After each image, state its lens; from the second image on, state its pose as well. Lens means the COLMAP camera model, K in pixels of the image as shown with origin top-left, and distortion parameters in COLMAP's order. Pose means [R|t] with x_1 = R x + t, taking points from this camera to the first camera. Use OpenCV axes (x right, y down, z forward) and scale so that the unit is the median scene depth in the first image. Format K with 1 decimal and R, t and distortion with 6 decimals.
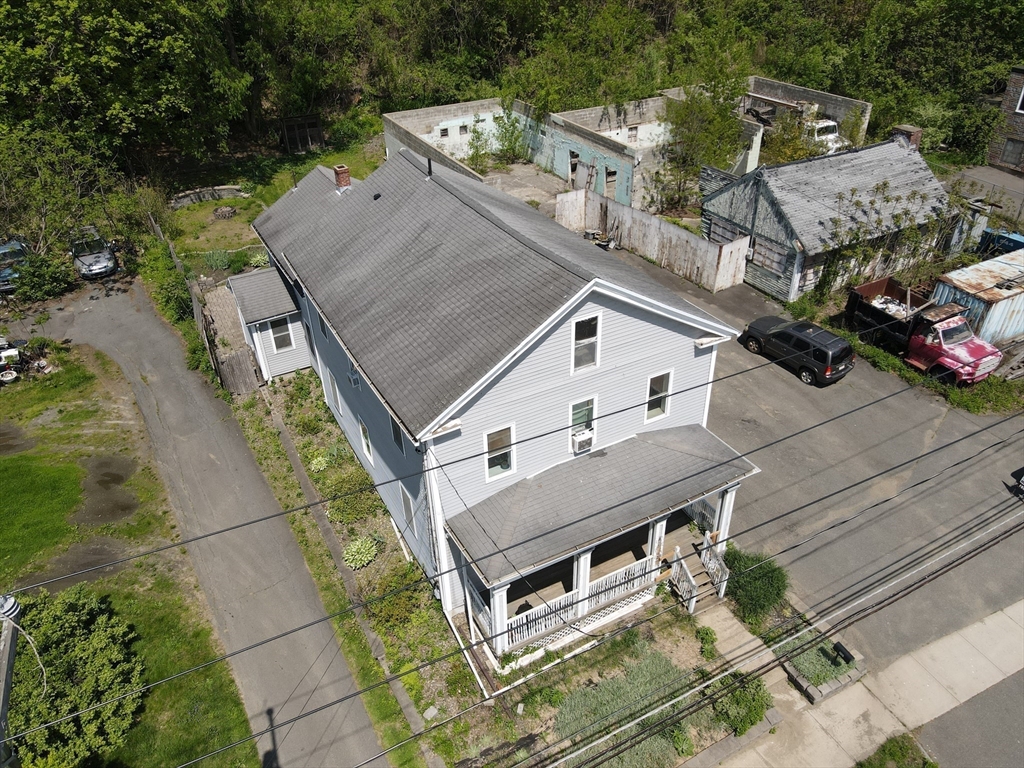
lens RADIAL K [[752.5, 0, 510.3], [0, 752.5, 381.1], [0, 0, 1]] dist [0.004136, 0.018079]
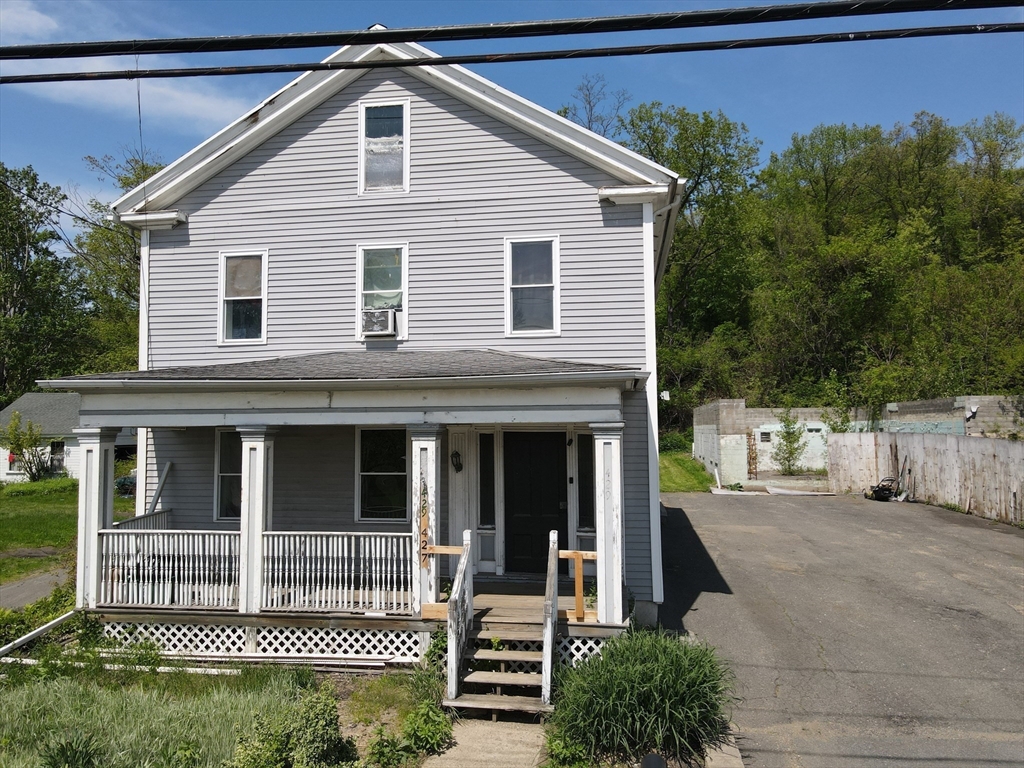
lens RADIAL K [[752.5, 0, 510.3], [0, 752.5, 381.1], [0, 0, 1]] dist [0.004136, 0.018079]
pose [[0.800753, -0.019077, -0.598690, 0.364336], [-0.338498, 0.810184, -0.478561, 0.249865], [0.494179, 0.585865, 0.642300, 0.458841]]
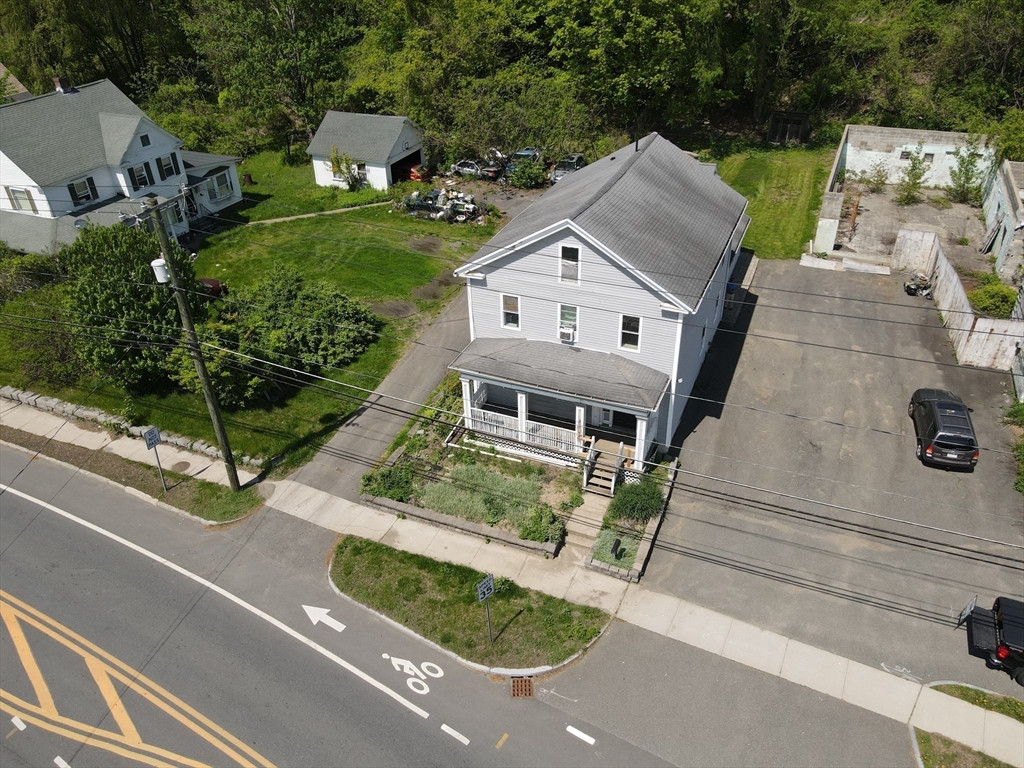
lens RADIAL K [[752.5, 0, 510.3], [0, 752.5, 381.1], [0, 0, 1]] dist [0.004136, 0.018079]
pose [[0.622511, 0.431702, -0.652774, 0.687167], [-0.421343, 0.887769, 0.185303, -0.043852], [0.659508, 0.159688, 0.734540, -0.094937]]
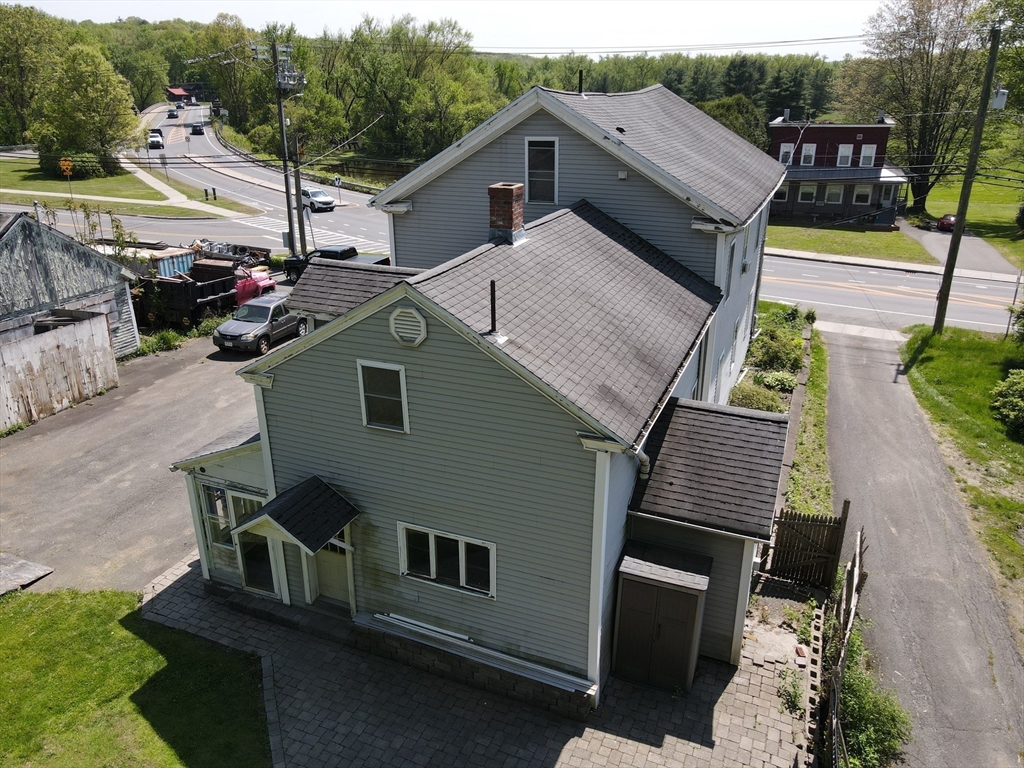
lens RADIAL K [[752.5, 0, 510.3], [0, 752.5, 381.1], [0, 0, 1]] dist [0.004136, 0.018079]
pose [[-0.629997, -0.257516, 0.732659, -0.581756], [0.443132, 0.655557, 0.611456, -0.479711], [-0.637759, 0.709880, -0.298886, 1.215451]]
